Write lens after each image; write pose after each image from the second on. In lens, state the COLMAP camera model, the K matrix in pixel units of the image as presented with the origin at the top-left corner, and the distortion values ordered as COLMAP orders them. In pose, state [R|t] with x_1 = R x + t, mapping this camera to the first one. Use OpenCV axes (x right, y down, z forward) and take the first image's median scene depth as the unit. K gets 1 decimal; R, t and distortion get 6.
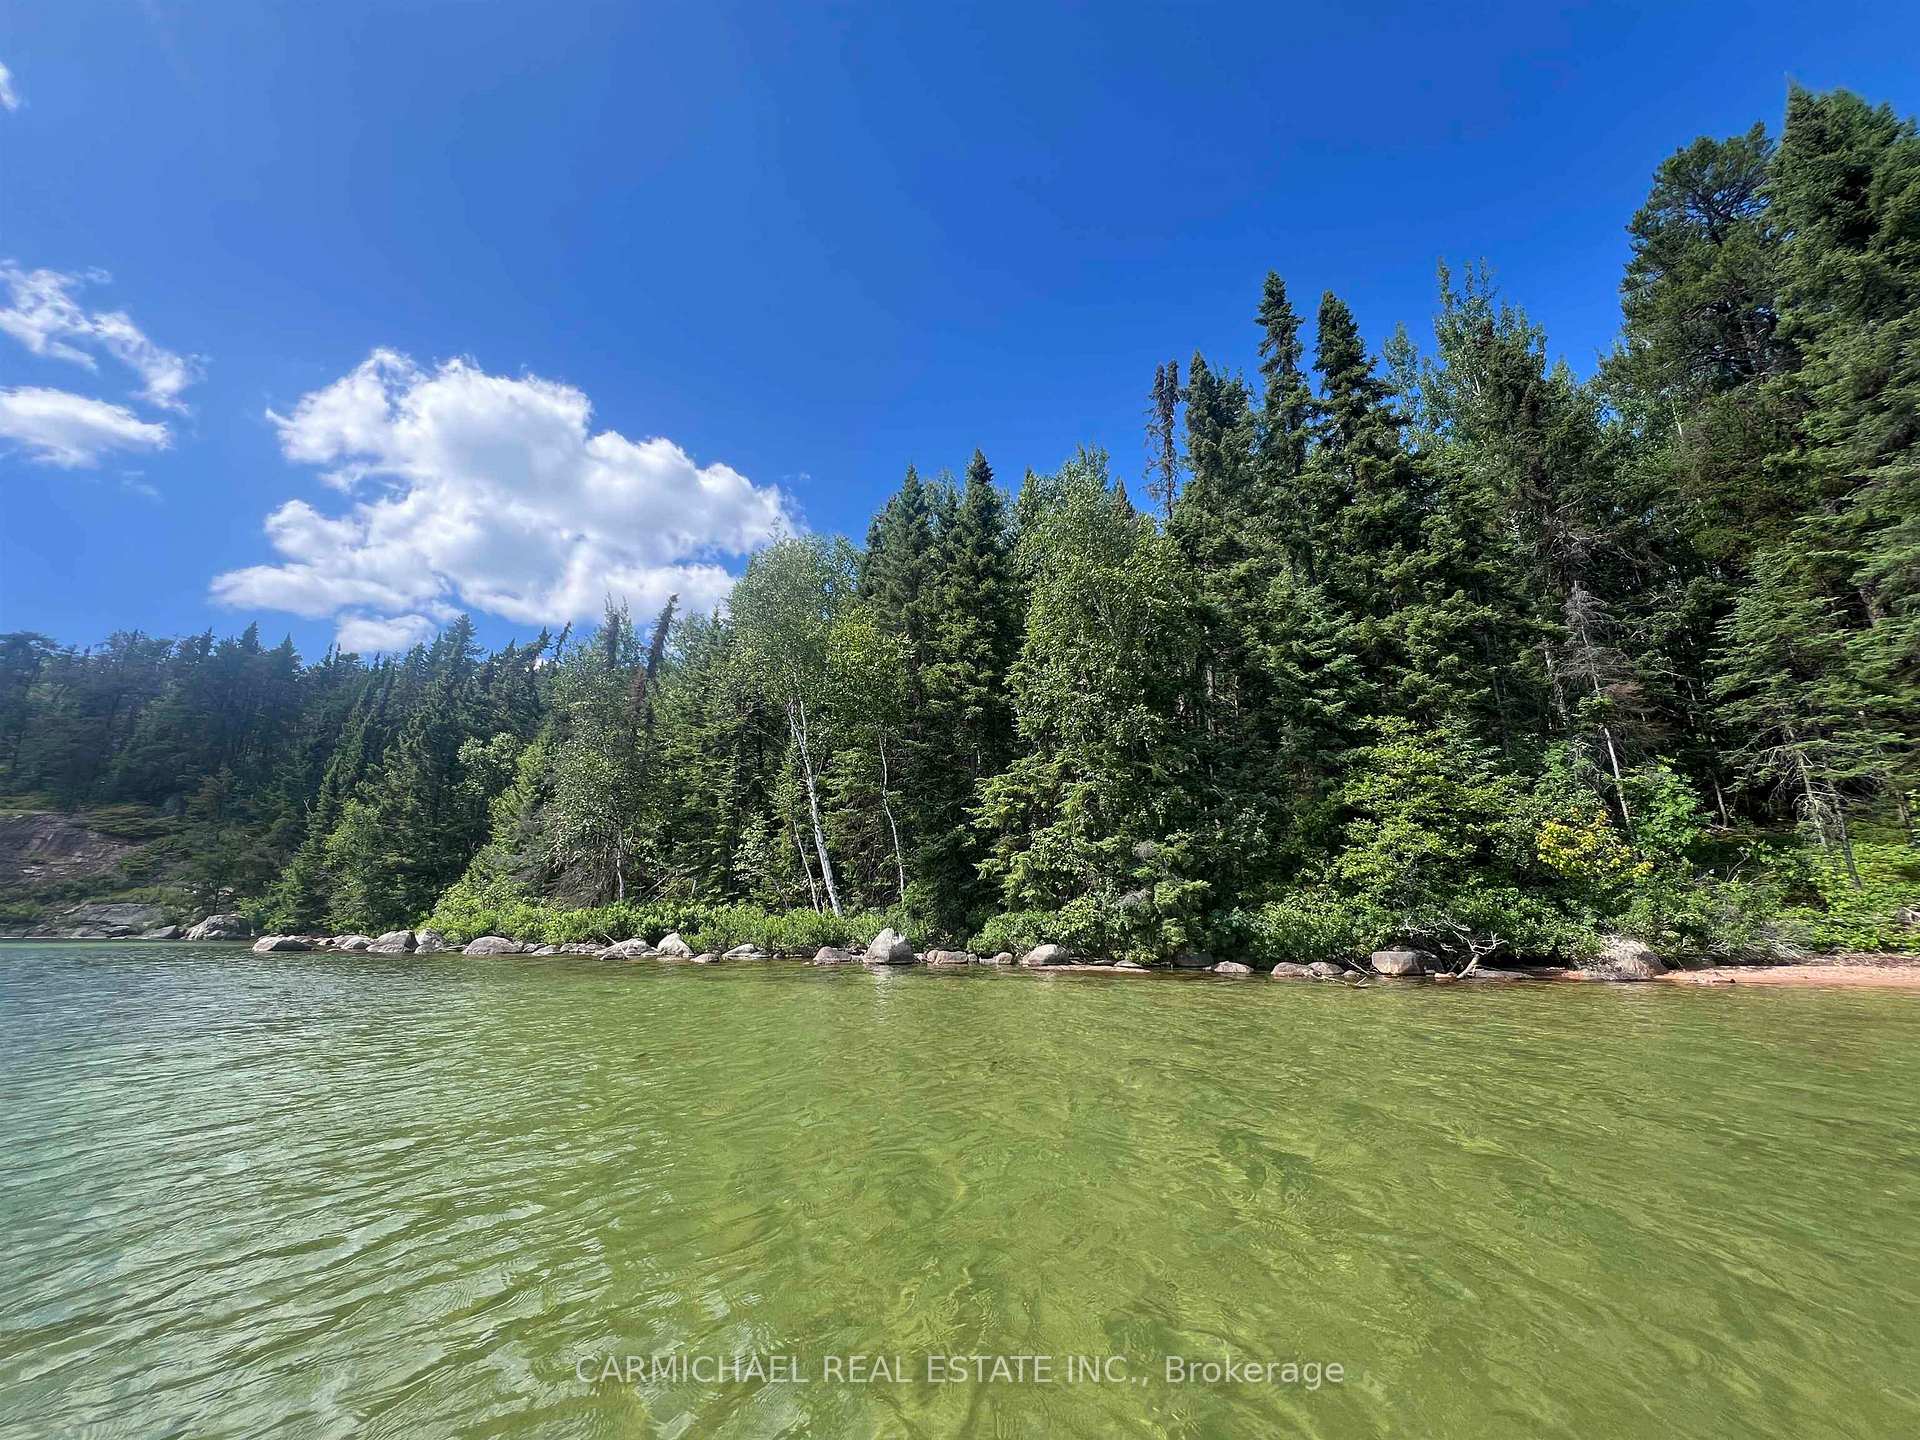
lens RADIAL K [[767.6, 0, 962.7], [0, 767.6, 720.2], [0, 0, 1]] dist [-0.001157, 0.000284]
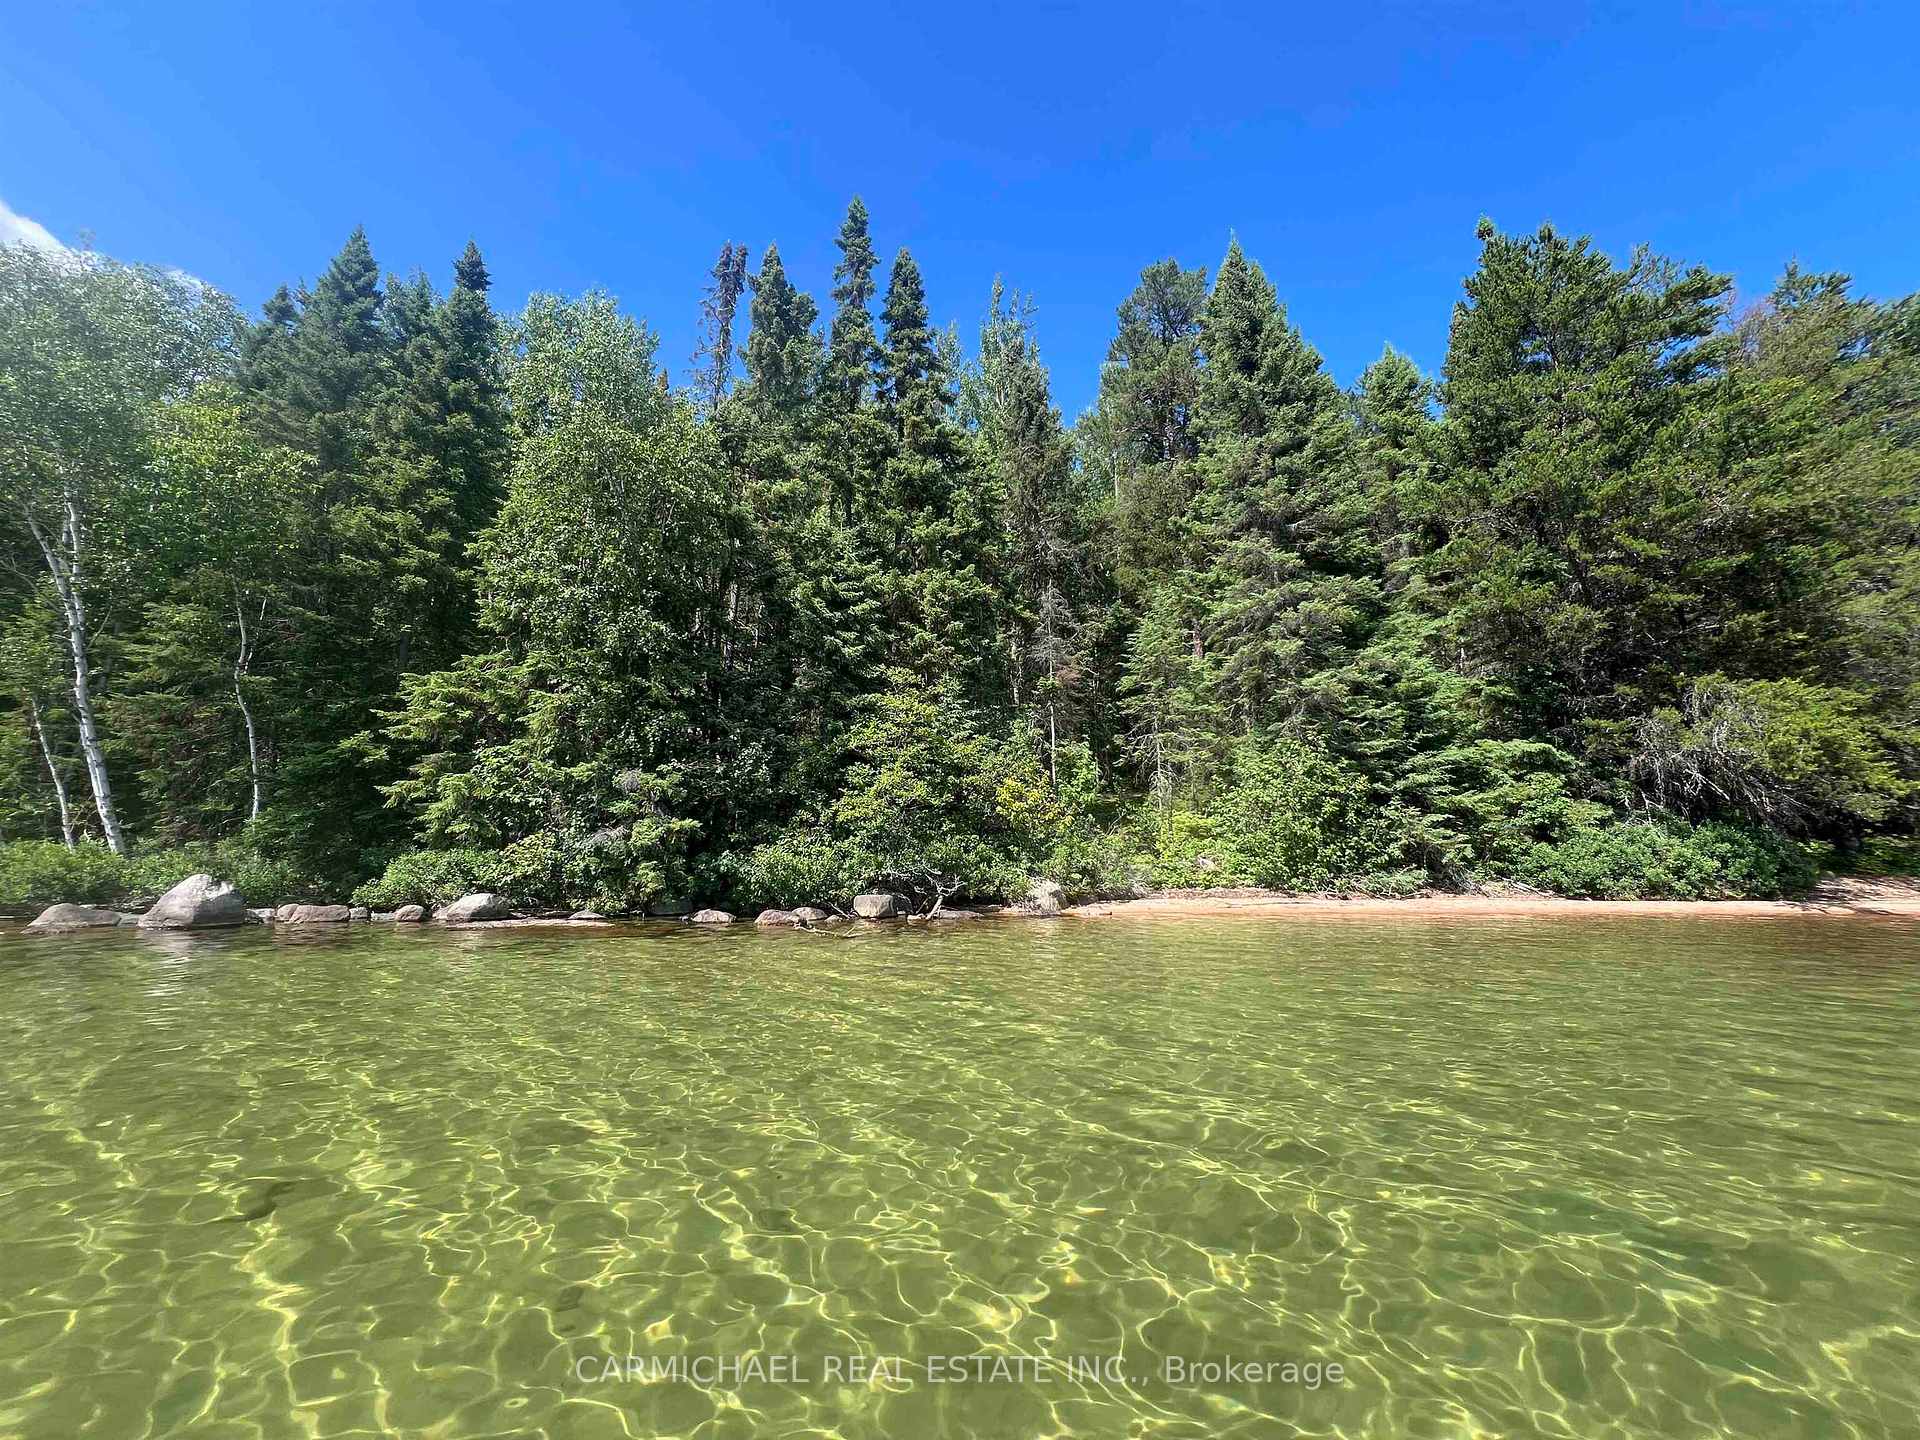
lens RADIAL K [[767.6, 0, 962.7], [0, 767.6, 720.2], [0, 0, 1]] dist [-0.001157, 0.000284]
pose [[0.806030, 0.109899, 0.581582, 0.032905], [-0.153673, 0.987771, 0.026324, 0.022750], [-0.571577, -0.110592, 0.813061, 0.104674]]
